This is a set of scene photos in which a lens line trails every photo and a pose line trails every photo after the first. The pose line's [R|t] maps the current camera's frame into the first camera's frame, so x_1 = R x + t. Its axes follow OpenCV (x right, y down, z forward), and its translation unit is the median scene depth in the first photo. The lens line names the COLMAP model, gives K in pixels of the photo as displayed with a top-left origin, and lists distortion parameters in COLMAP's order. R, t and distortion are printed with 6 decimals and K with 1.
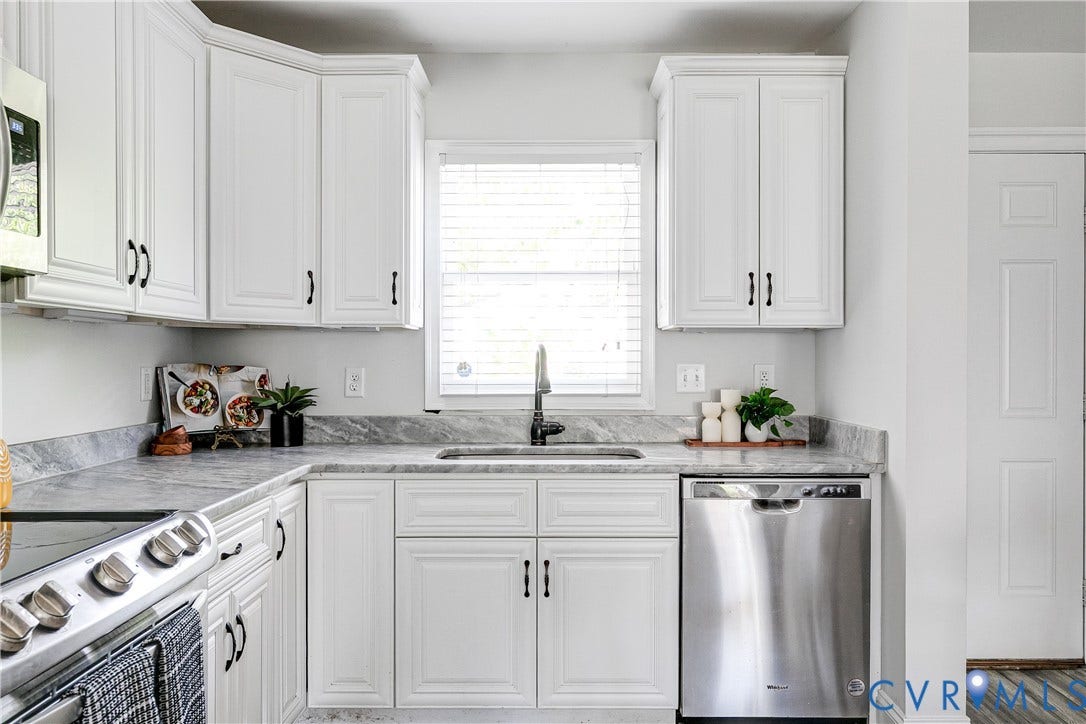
lens RADIAL K [[808.8, 0, 548.1], [0, 808.8, 361.4], [0, 0, 1]] dist [-0.002029, 0.005096]
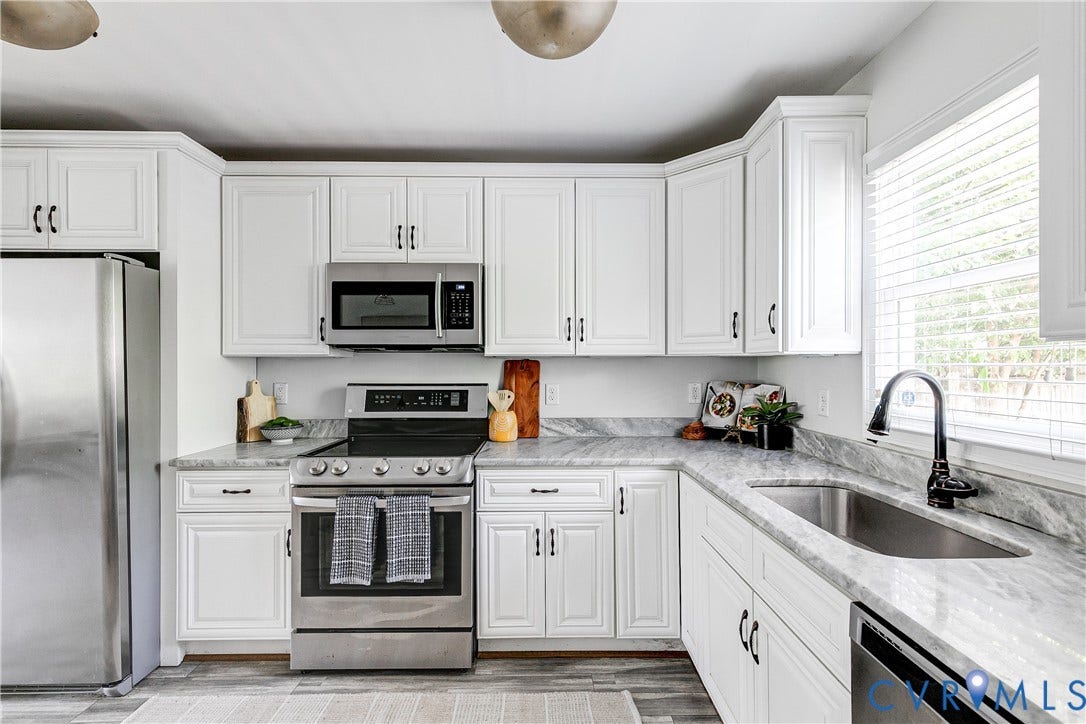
lens RADIAL K [[489.1, 0, 543.4], [0, 489.1, 366.2], [0, 0, 1]] dist [0.007004, -0.000092]
pose [[0.006925, 0.002164, -0.999974, 0.448505], [-0.000770, 0.999997, 0.002159, -0.026371], [0.999976, 0.000755, 0.006927, 0.649942]]
